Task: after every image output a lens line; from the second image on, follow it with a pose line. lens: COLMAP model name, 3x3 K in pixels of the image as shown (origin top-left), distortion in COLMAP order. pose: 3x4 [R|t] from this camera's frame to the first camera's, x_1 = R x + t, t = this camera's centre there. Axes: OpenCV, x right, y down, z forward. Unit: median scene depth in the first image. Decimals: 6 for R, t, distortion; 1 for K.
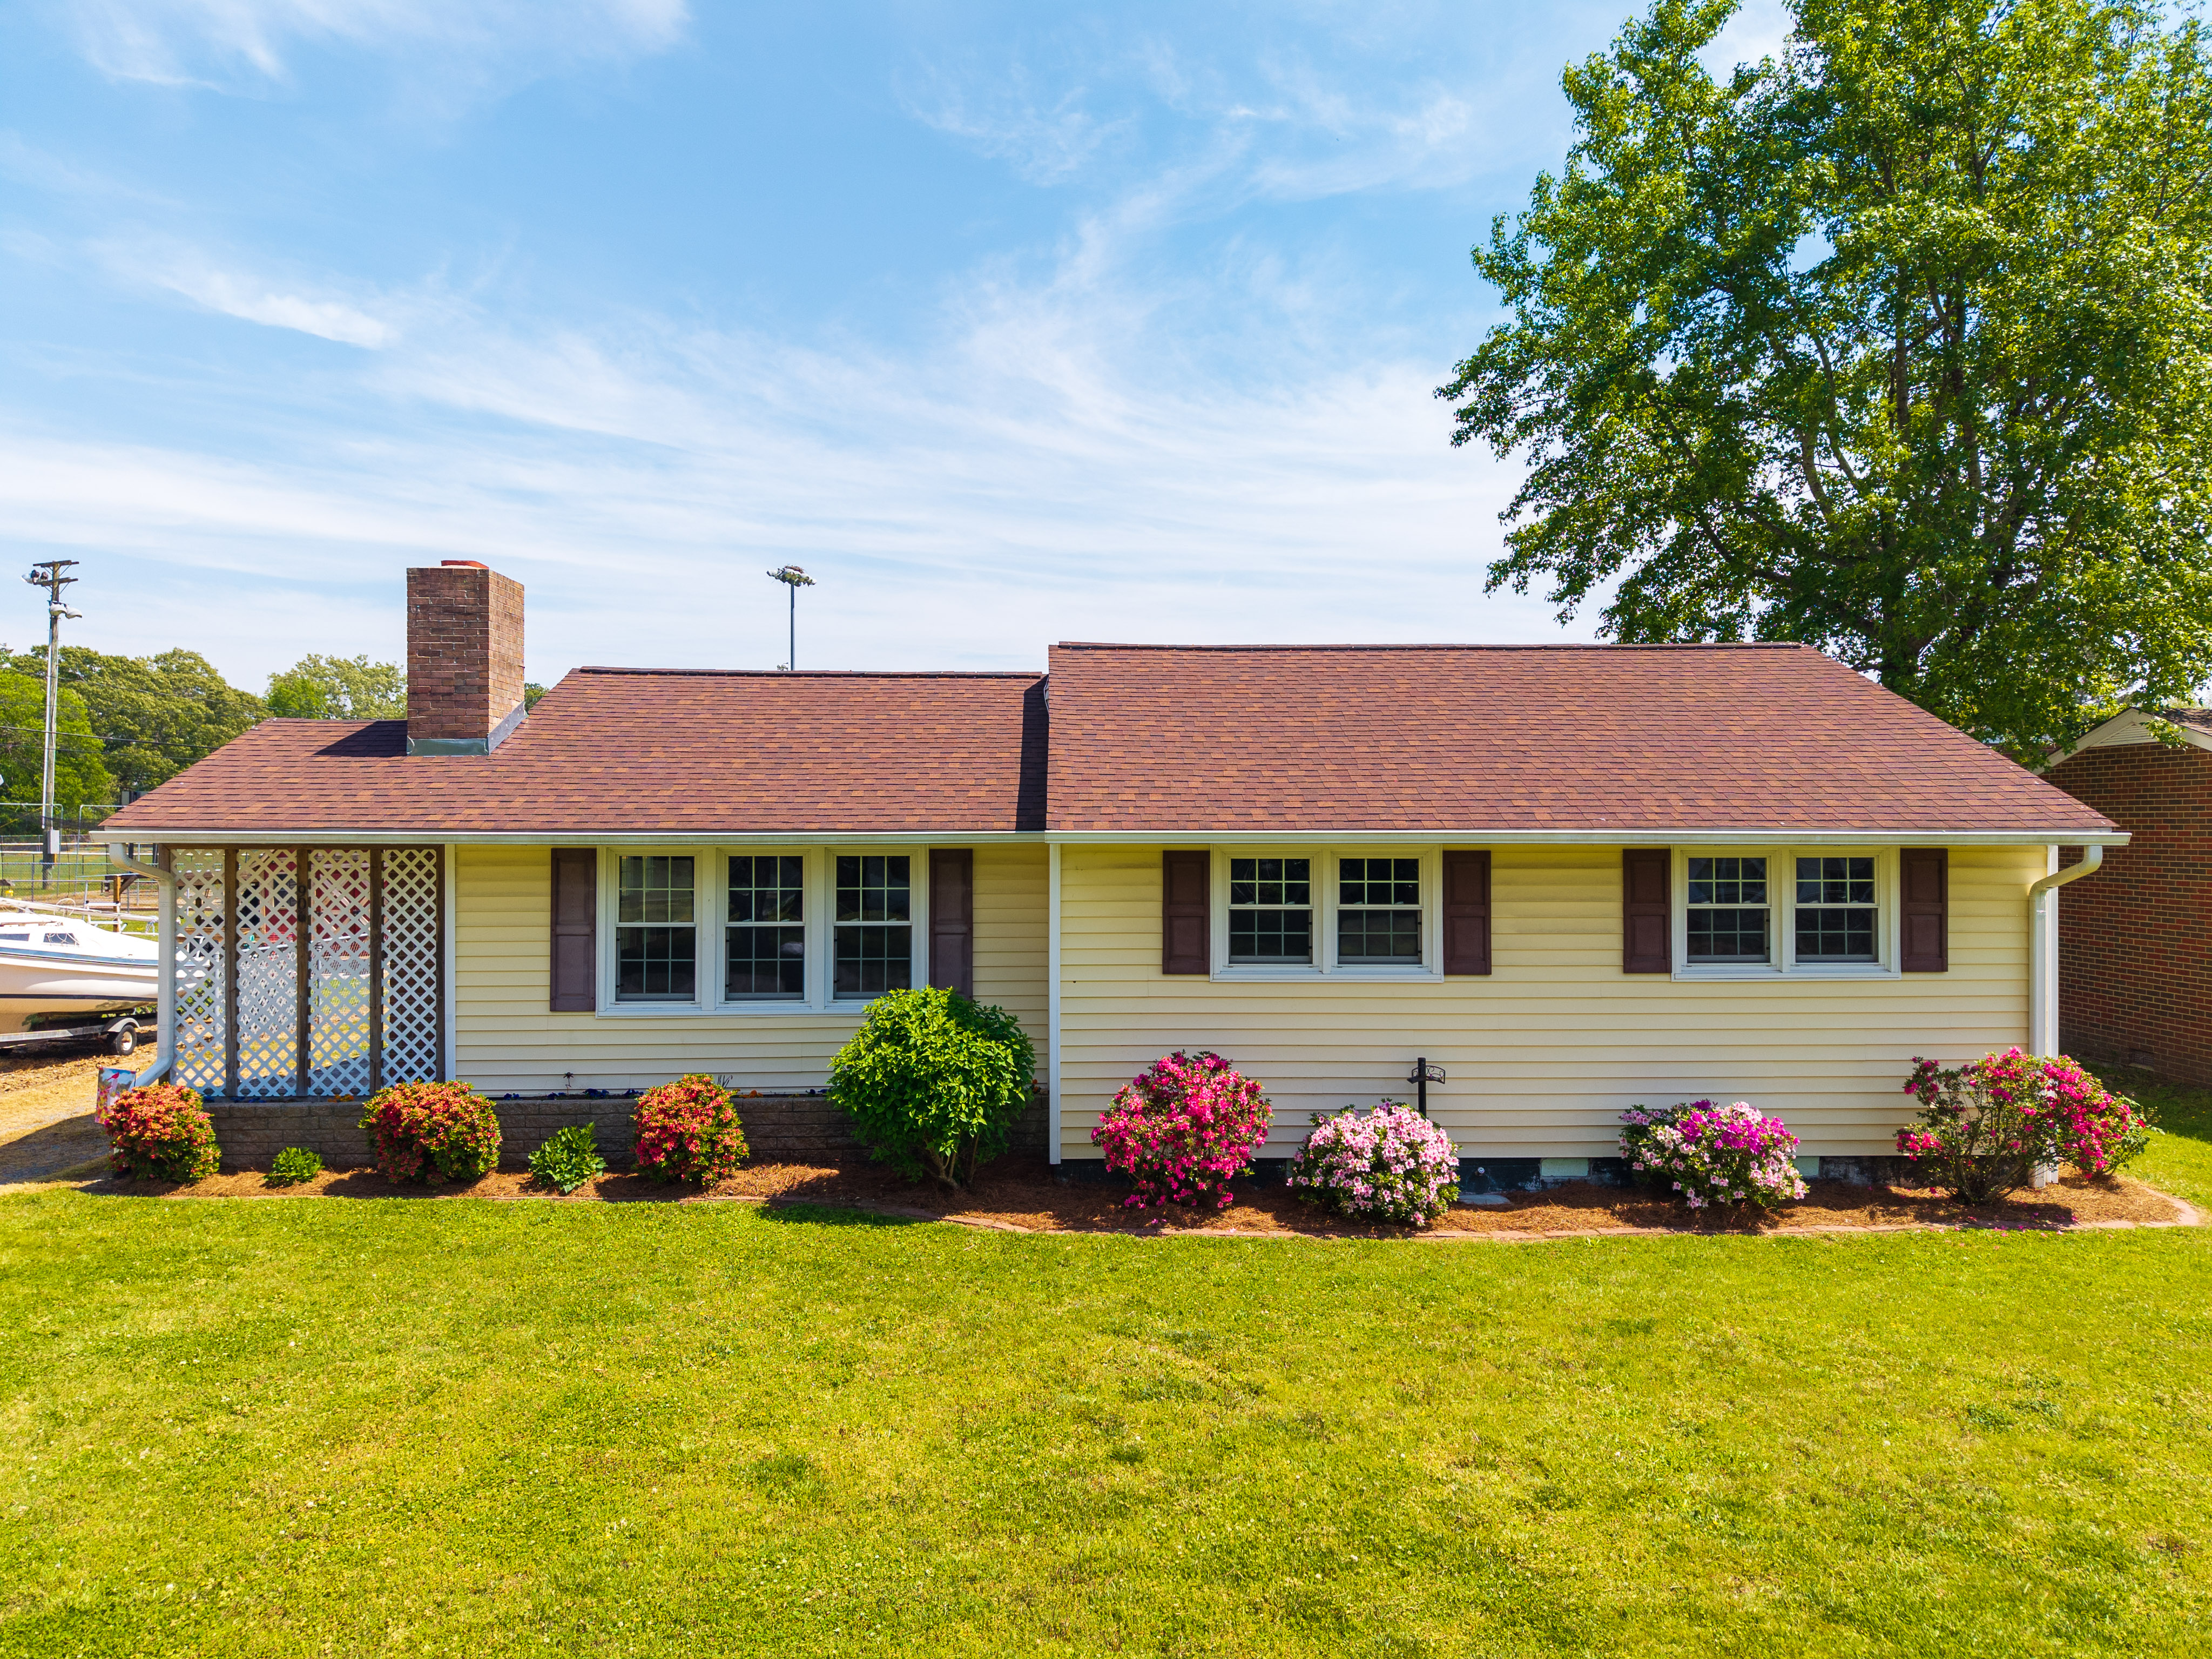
lens RADIAL K [[1468.0, 0, 1106.0], [0, 1468.0, 829.5], [0, 0, 1]] dist [0.028967, -0.039022]
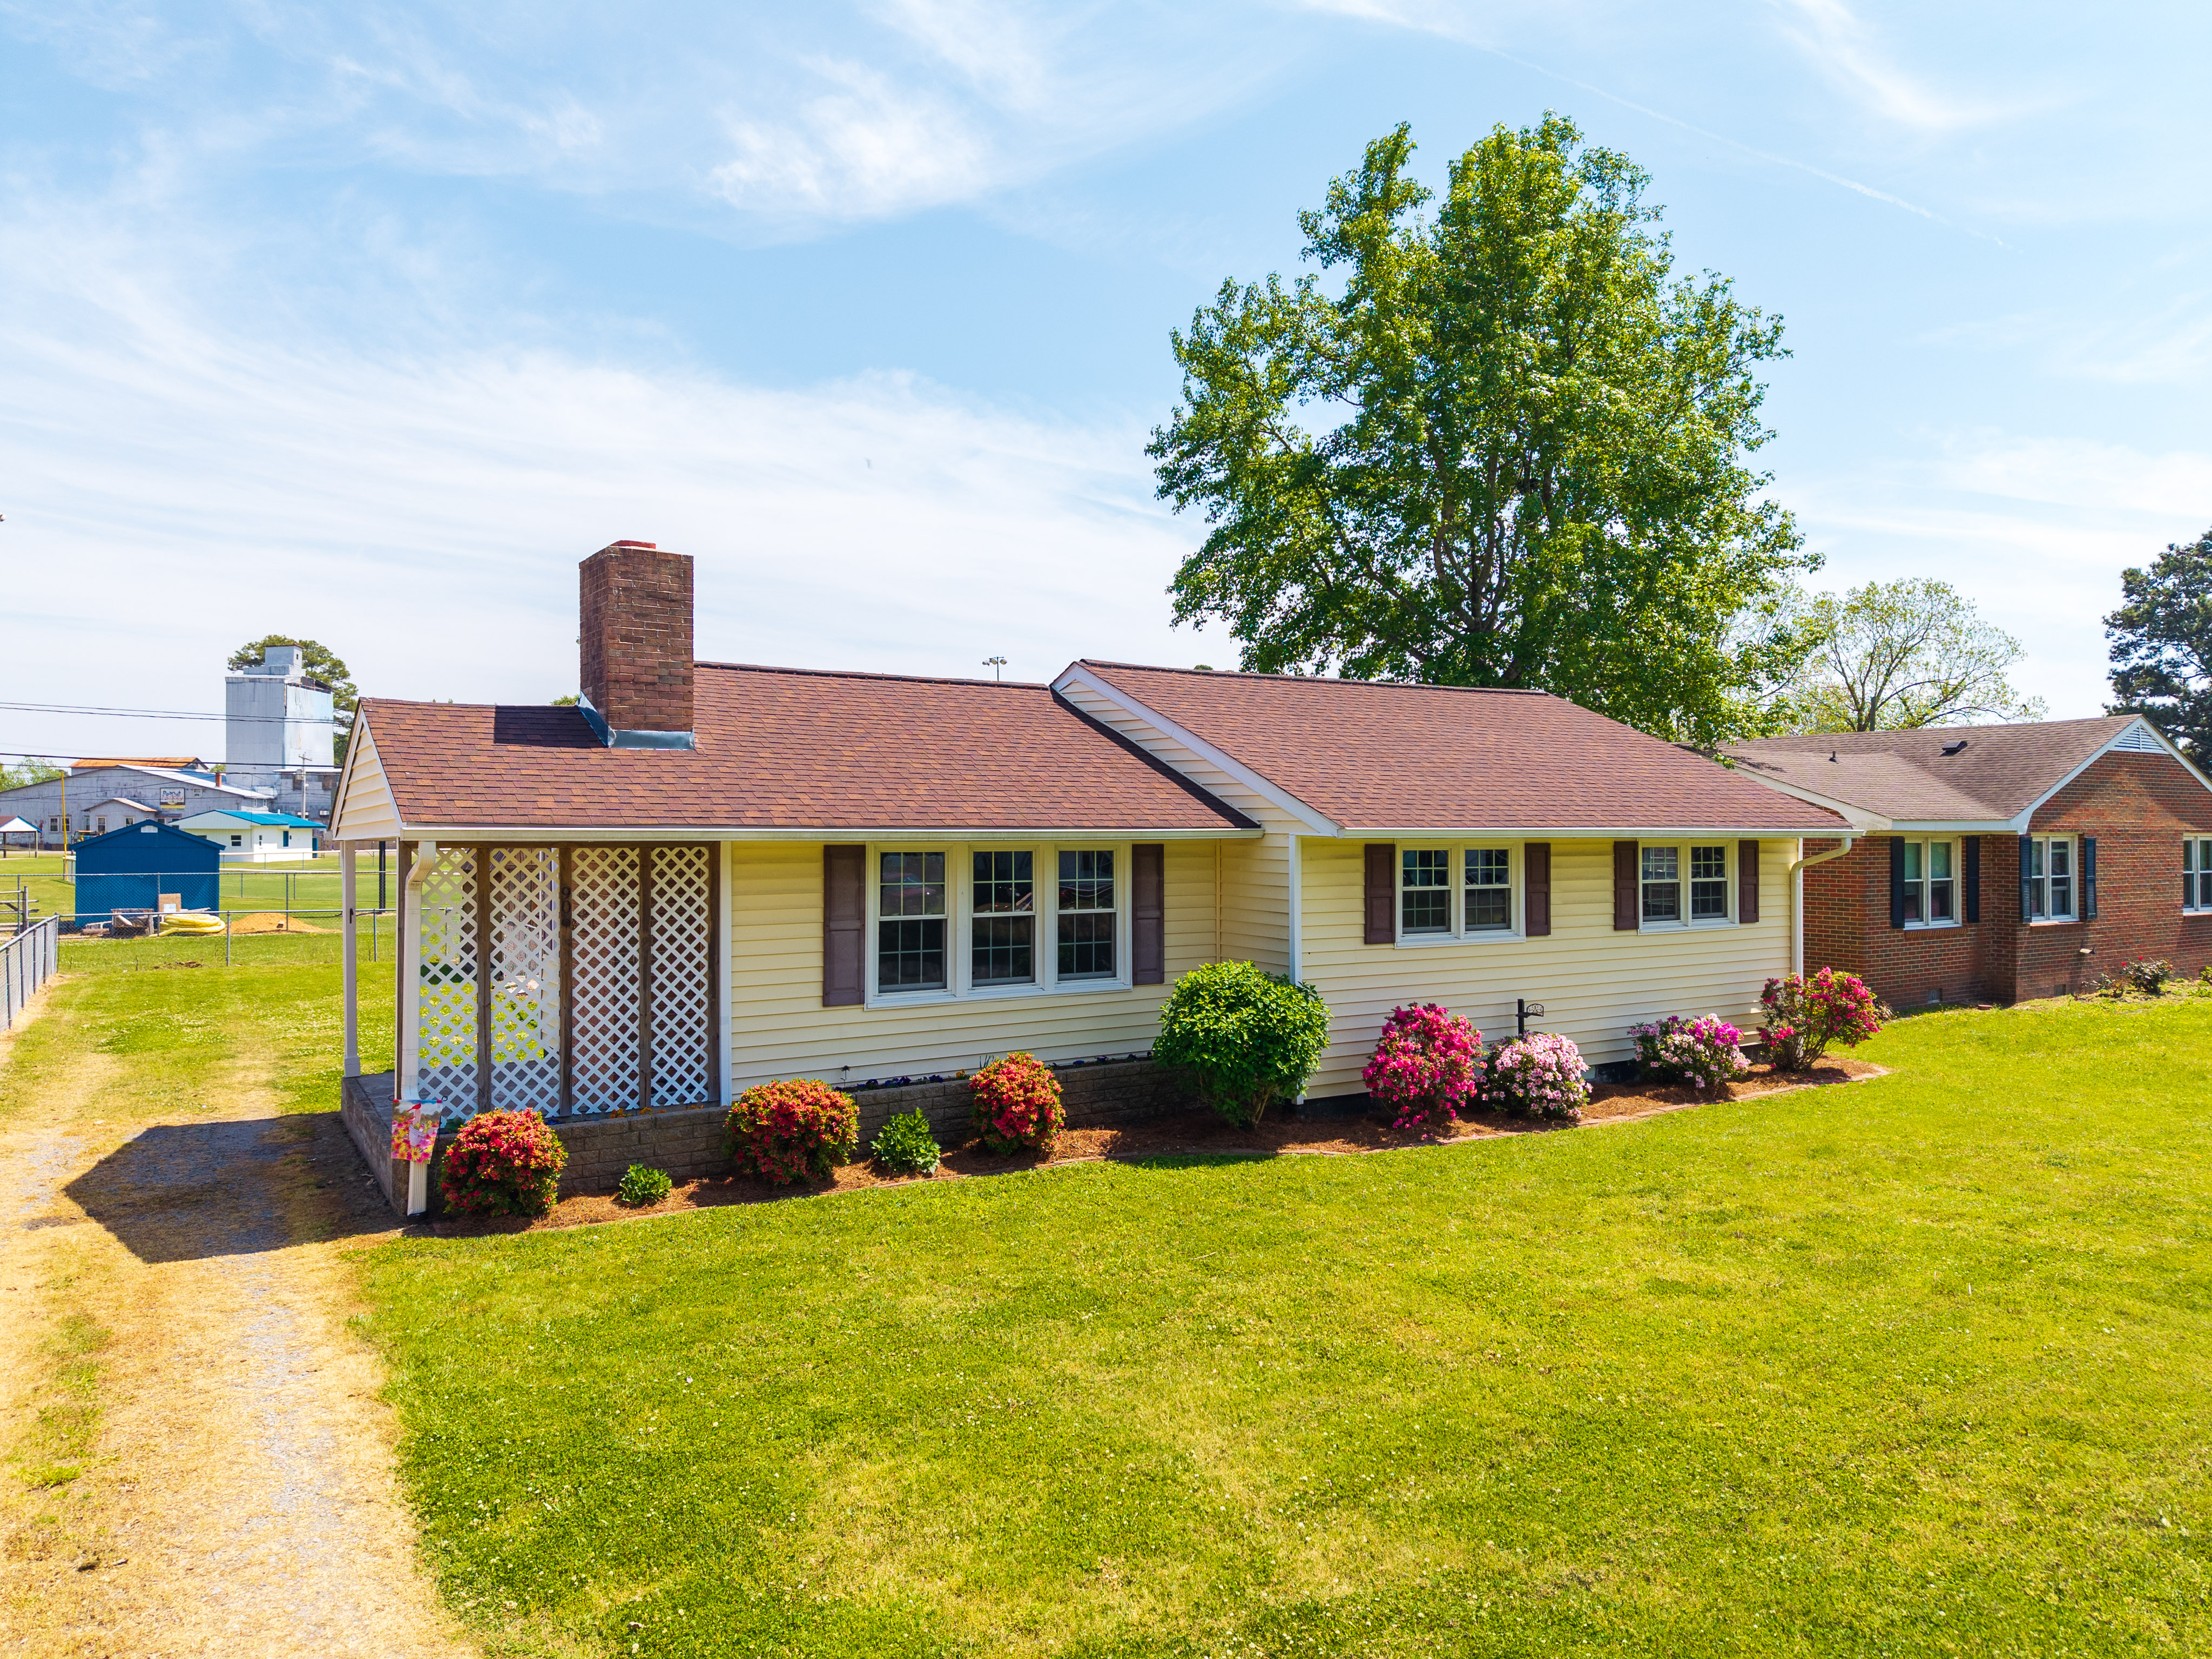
lens RADIAL K [[1468.0, 0, 1106.0], [0, 1468.0, 829.5], [0, 0, 1]] dist [0.028967, -0.039022]
pose [[0.861583, 0.000639, 0.507617, -0.720688], [-0.000247, 1.000000, -0.000840, 0.002850], [-0.507617, 0.000599, 0.861583, 0.038261]]
